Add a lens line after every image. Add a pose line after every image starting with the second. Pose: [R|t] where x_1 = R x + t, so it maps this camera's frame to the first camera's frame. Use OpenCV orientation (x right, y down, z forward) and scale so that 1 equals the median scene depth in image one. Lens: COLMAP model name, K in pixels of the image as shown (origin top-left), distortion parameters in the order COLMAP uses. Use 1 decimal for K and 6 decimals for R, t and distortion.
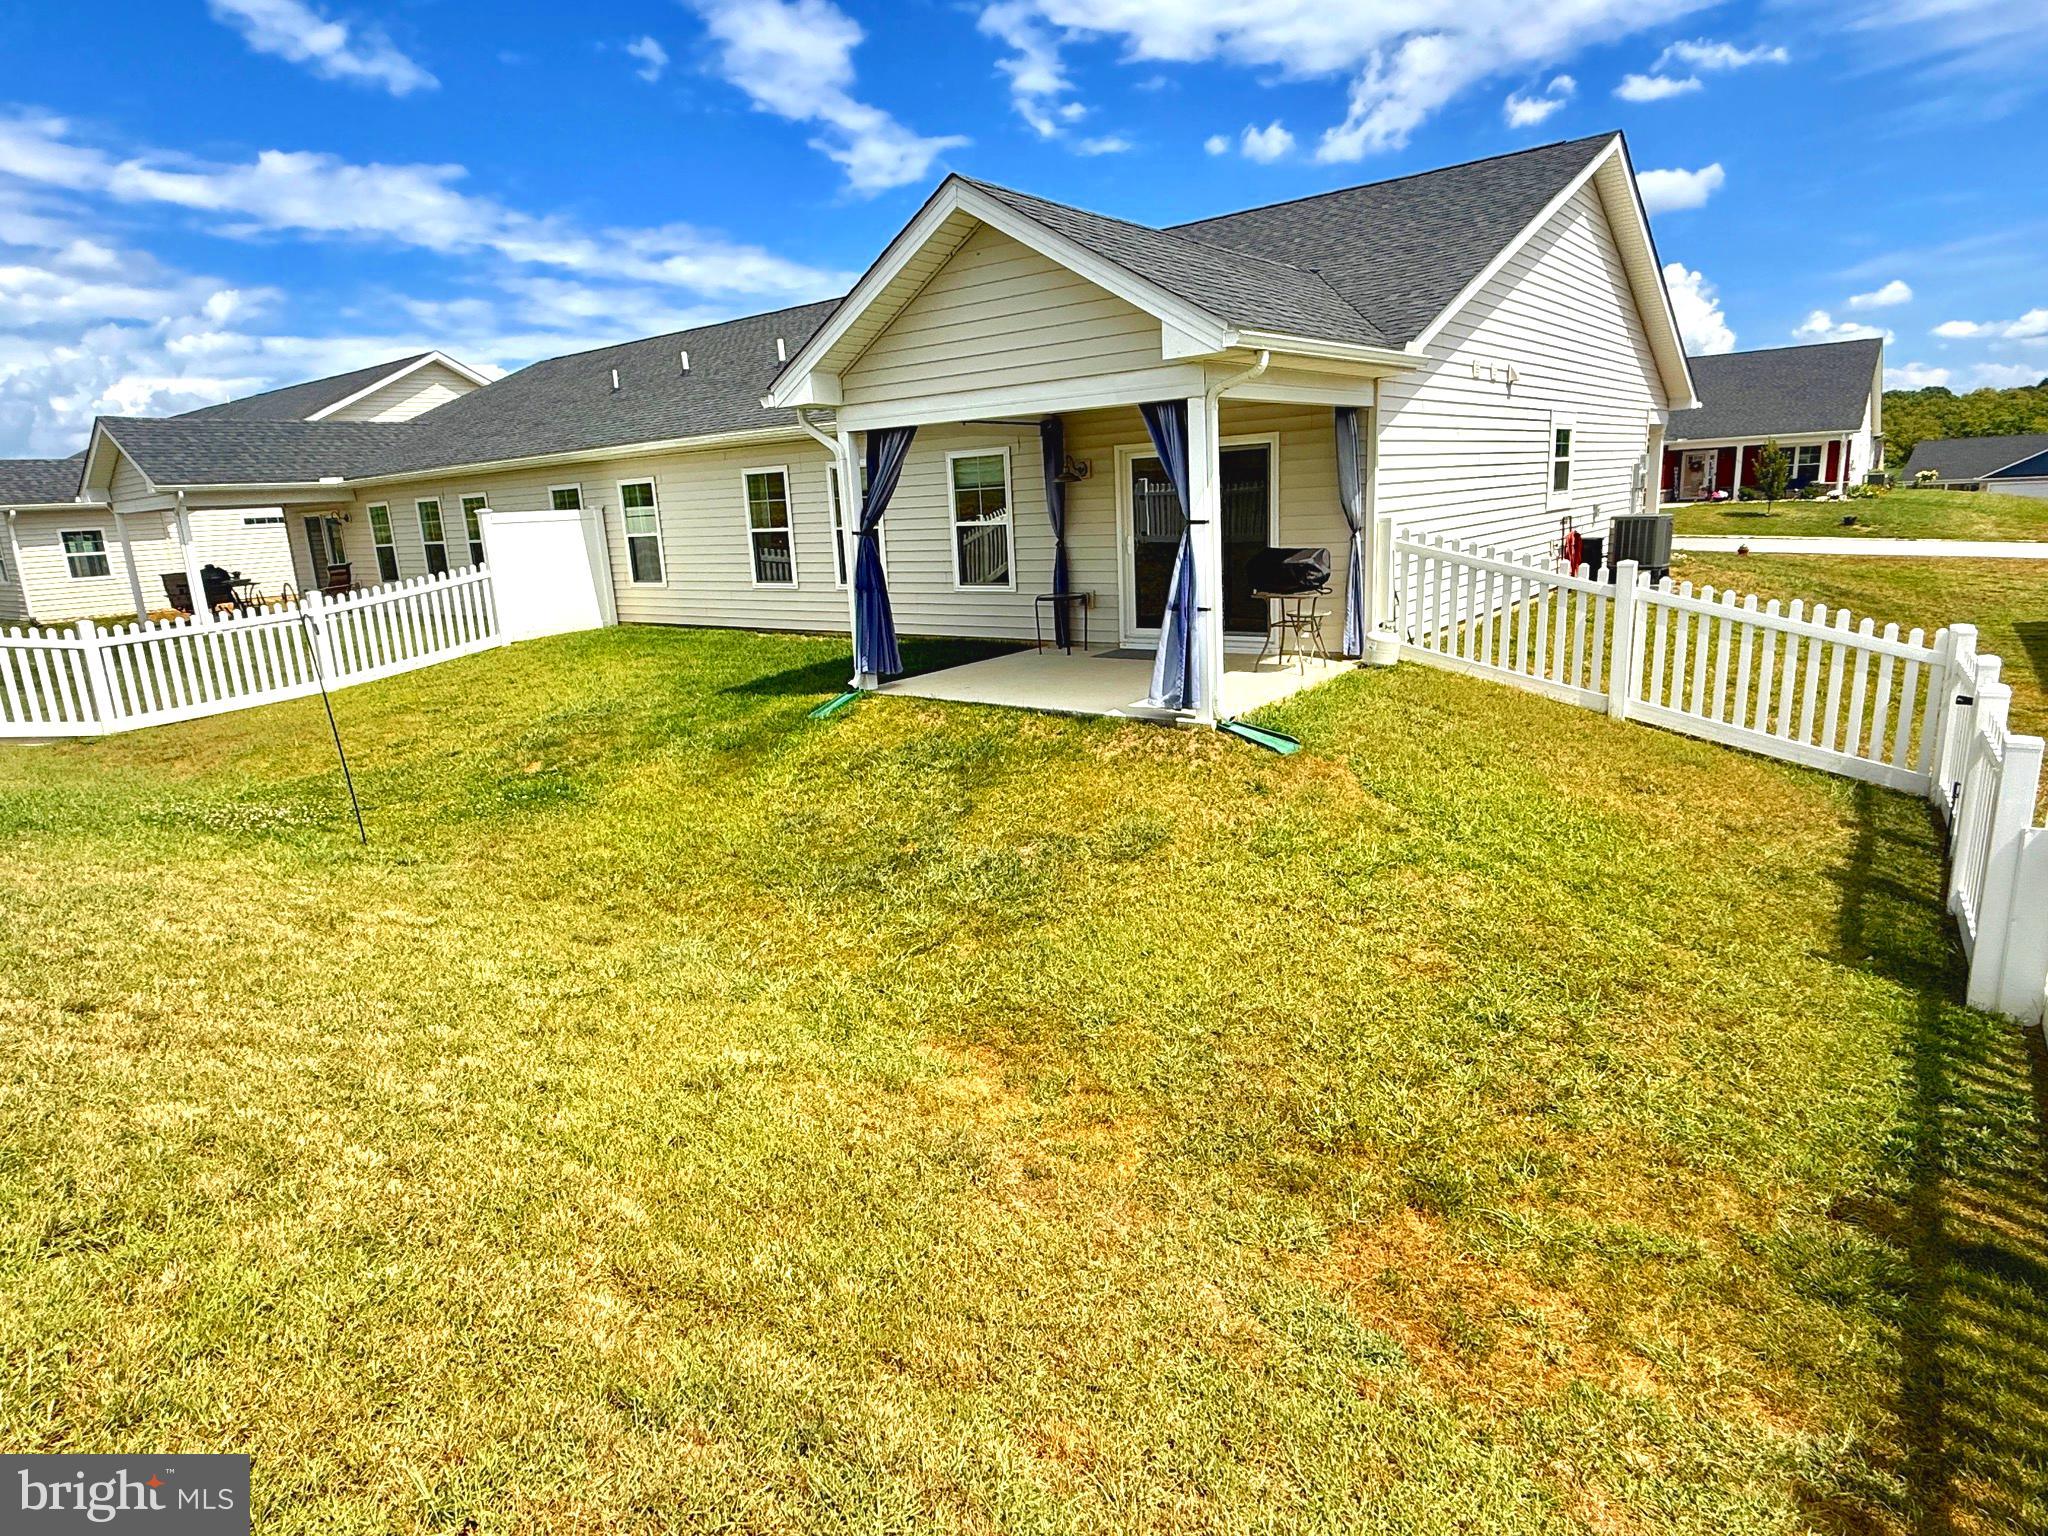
lens RADIAL K [[1134.8, 0, 1024.0], [0, 1134.8, 768.0], [0, 0, 1]] dist [0.003463, 0.002130]
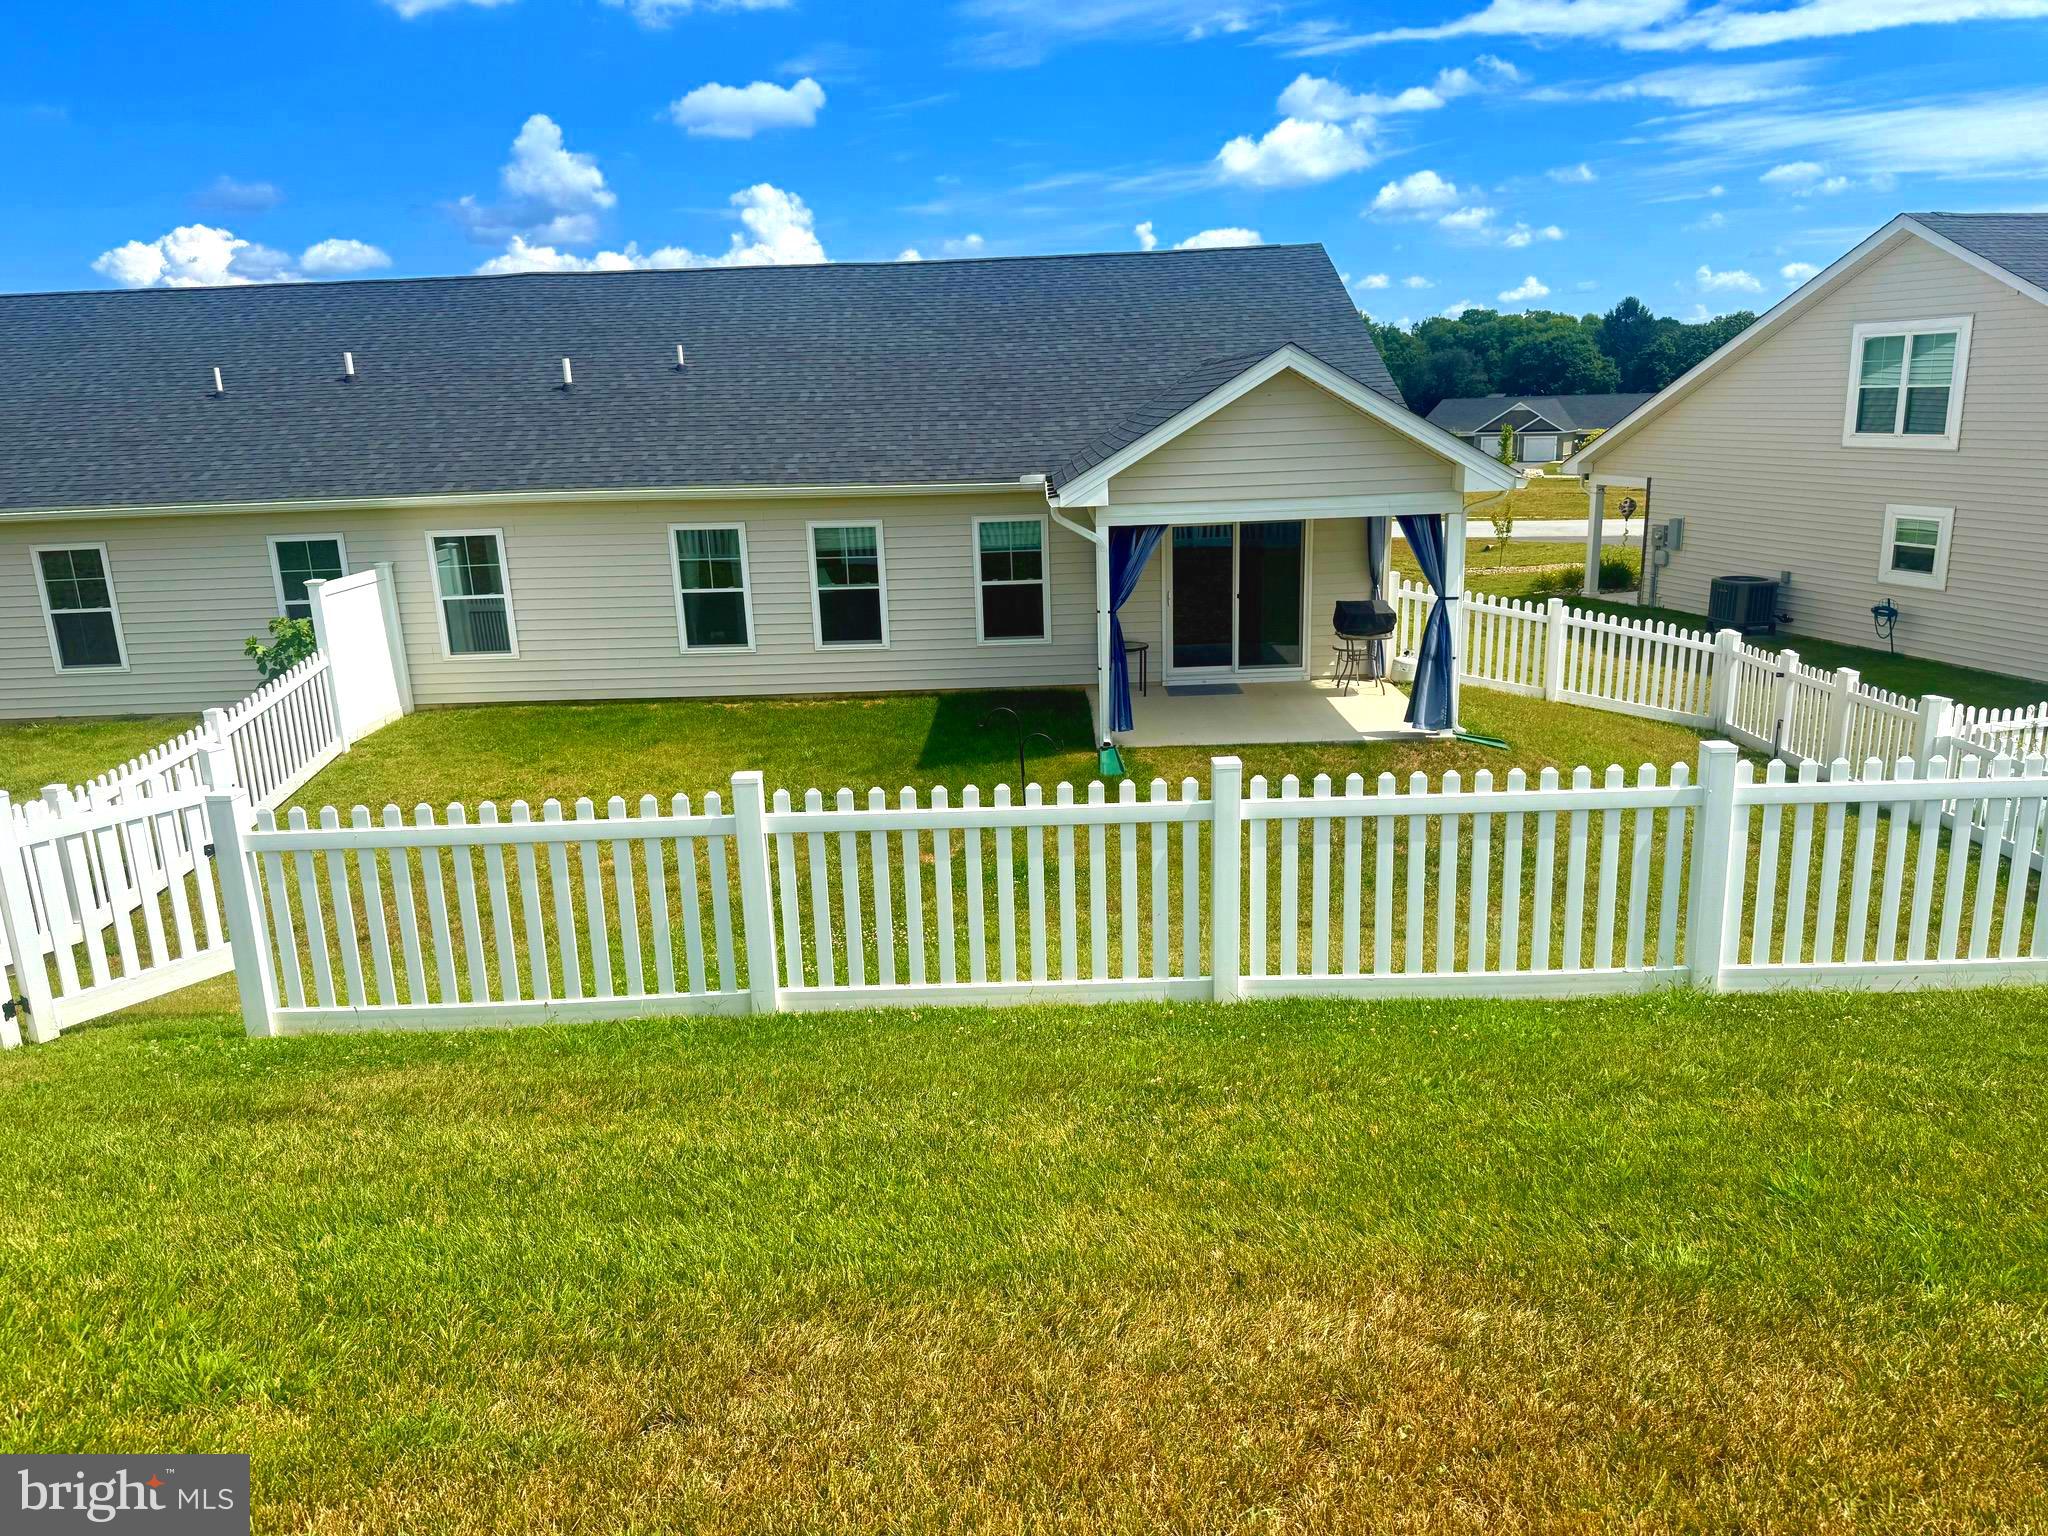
lens RADIAL K [[1439.8, 0, 1024.0], [0, 1439.8, 768.0], [0, 0, 1]] dist [0.156577, -0.303854]
pose [[0.787629, -0.130466, 0.602178, -0.890070], [0.136749, 0.989965, 0.035619, -0.089066], [-0.600783, 0.054293, 0.797567, -0.093631]]
